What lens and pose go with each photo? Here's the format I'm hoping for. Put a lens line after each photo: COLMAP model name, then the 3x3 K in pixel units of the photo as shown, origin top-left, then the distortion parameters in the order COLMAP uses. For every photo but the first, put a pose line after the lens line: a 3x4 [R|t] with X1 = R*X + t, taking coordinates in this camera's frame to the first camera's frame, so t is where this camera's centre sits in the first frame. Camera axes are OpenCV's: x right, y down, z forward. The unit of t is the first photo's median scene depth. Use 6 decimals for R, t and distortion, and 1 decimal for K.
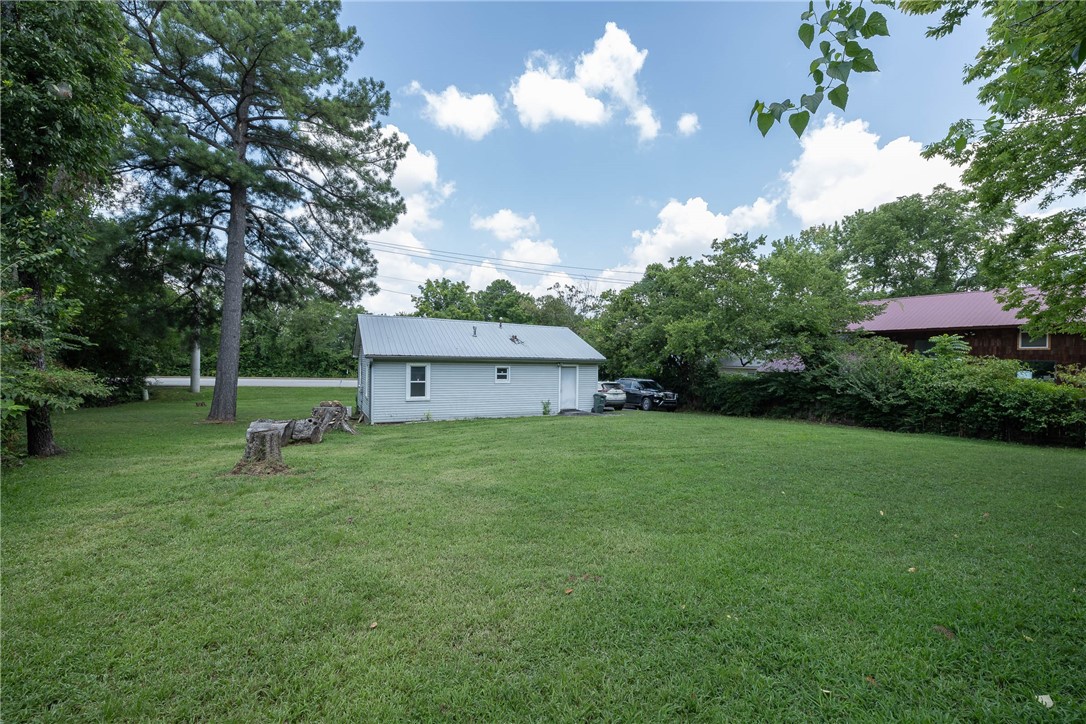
lens RADIAL K [[456.8, 0, 545.3], [0, 456.8, 359.9], [0, 0, 1]] dist [0.007482, 0.000940]
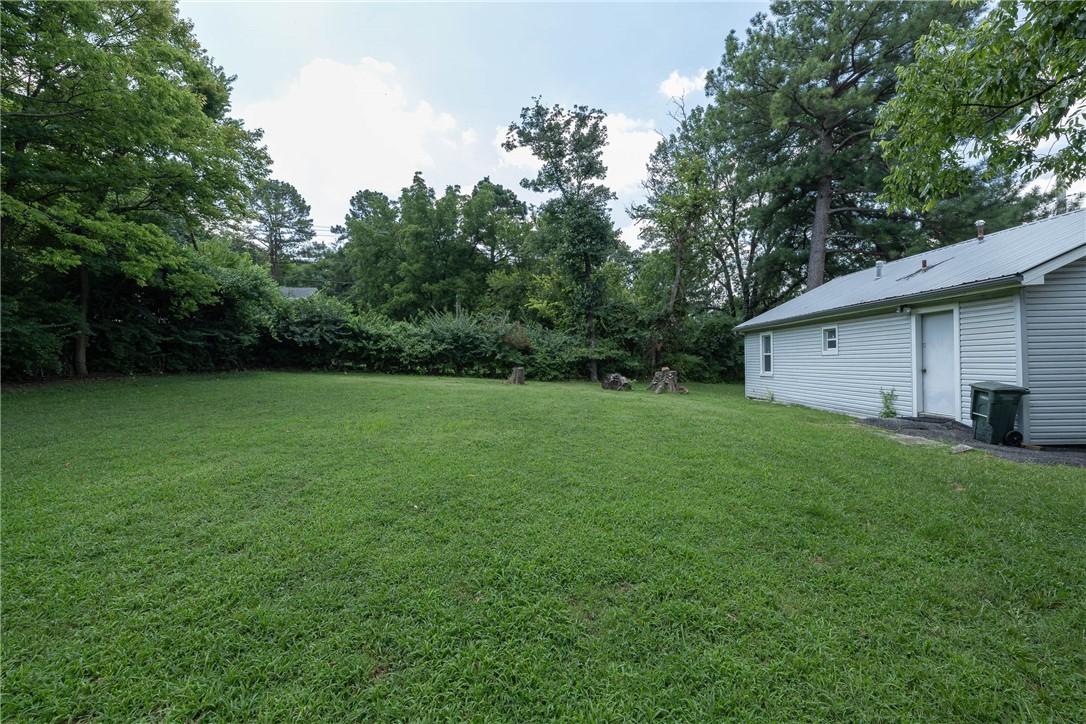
lens RADIAL K [[456.8, 0, 538.1], [0, 456.8, 358.5], [0, 0, 1]] dist [0.007482, 0.000940]
pose [[-0.470561, -0.019800, -0.882145, 0.562457], [0.004969, 0.999673, -0.025089, 0.062651], [0.882353, -0.016190, -0.470309, 0.851363]]
